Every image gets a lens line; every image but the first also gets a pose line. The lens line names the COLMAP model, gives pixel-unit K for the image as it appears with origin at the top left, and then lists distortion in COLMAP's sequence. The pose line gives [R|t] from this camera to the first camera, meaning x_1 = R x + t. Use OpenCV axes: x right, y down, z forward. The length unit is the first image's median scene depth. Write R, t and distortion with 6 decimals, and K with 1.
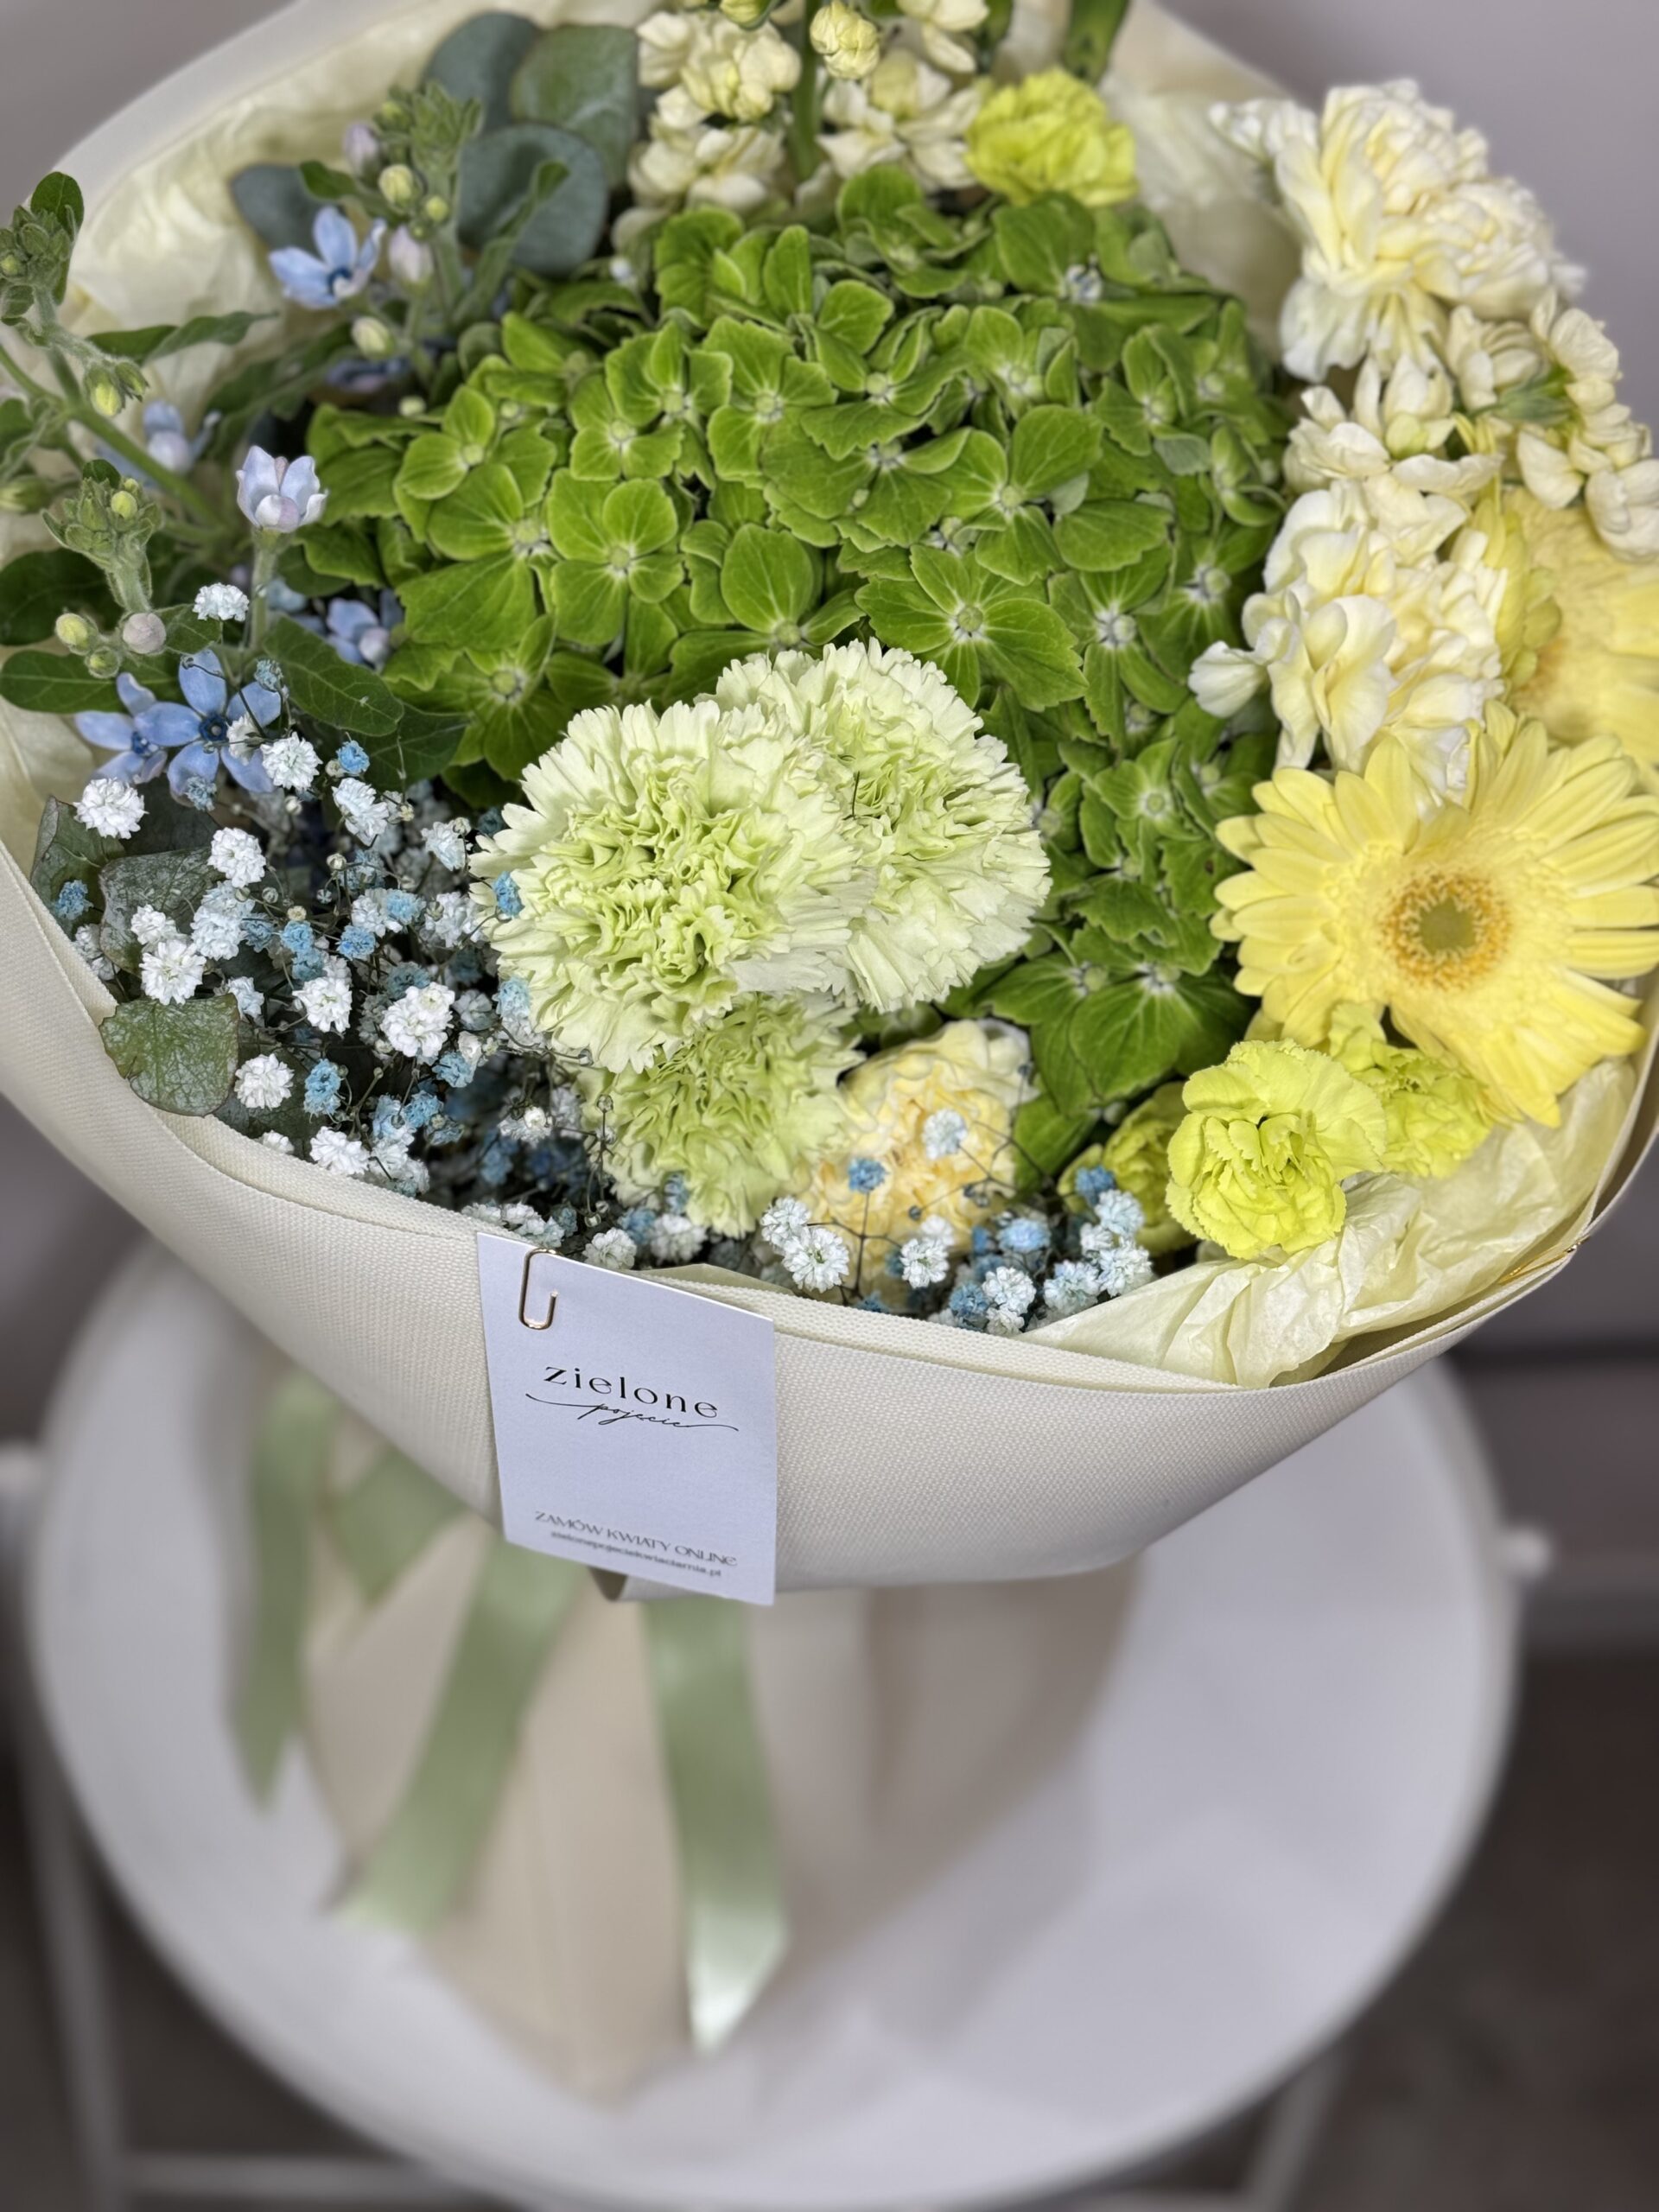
lens RADIAL K [[3127.1, 0, 761.7], [0, 3127.1, 1258.3], [0, 0, 1]] dist [0.182372, -0.781209]
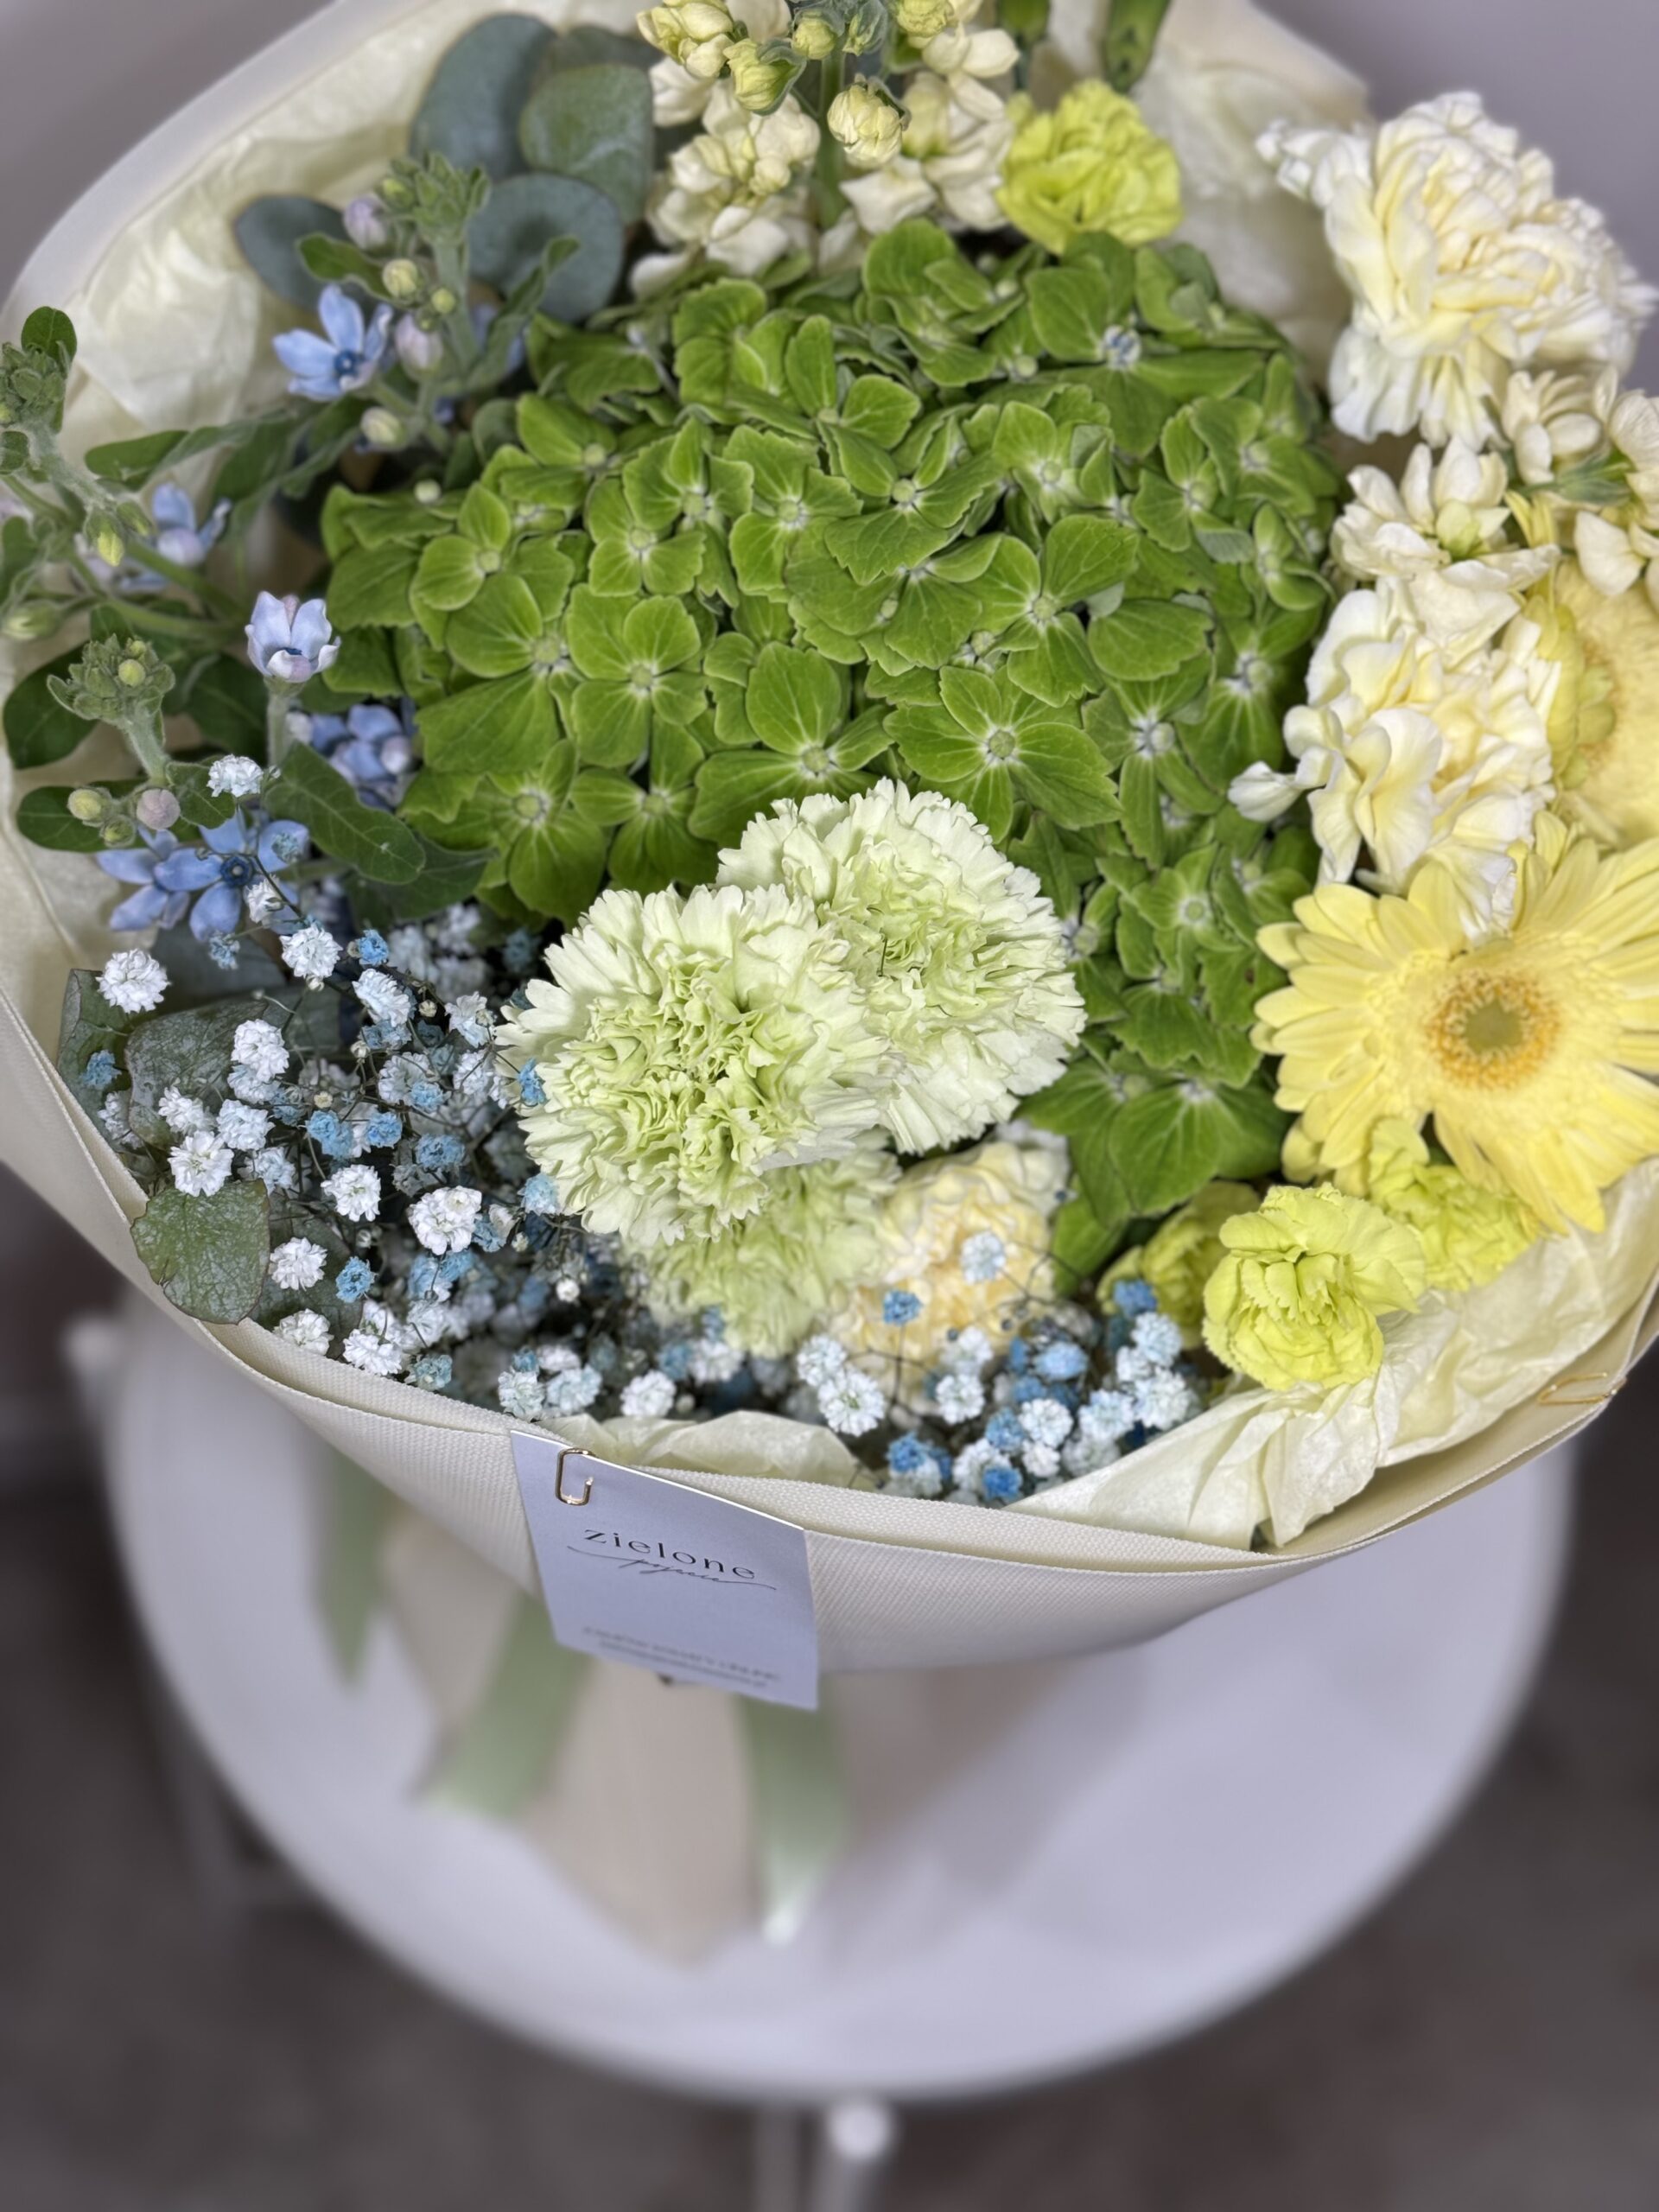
lens RADIAL K [[3127.1, 0, 761.7], [0, 3127.1, 1258.3], [0, 0, 1]] dist [0.182372, -0.781209]
pose [[0.999404, -0.014383, -0.031373, 0.019788], [0.019006, 0.988129, 0.152446, -0.191637], [0.028808, -0.152952, 0.987814, 0.012378]]
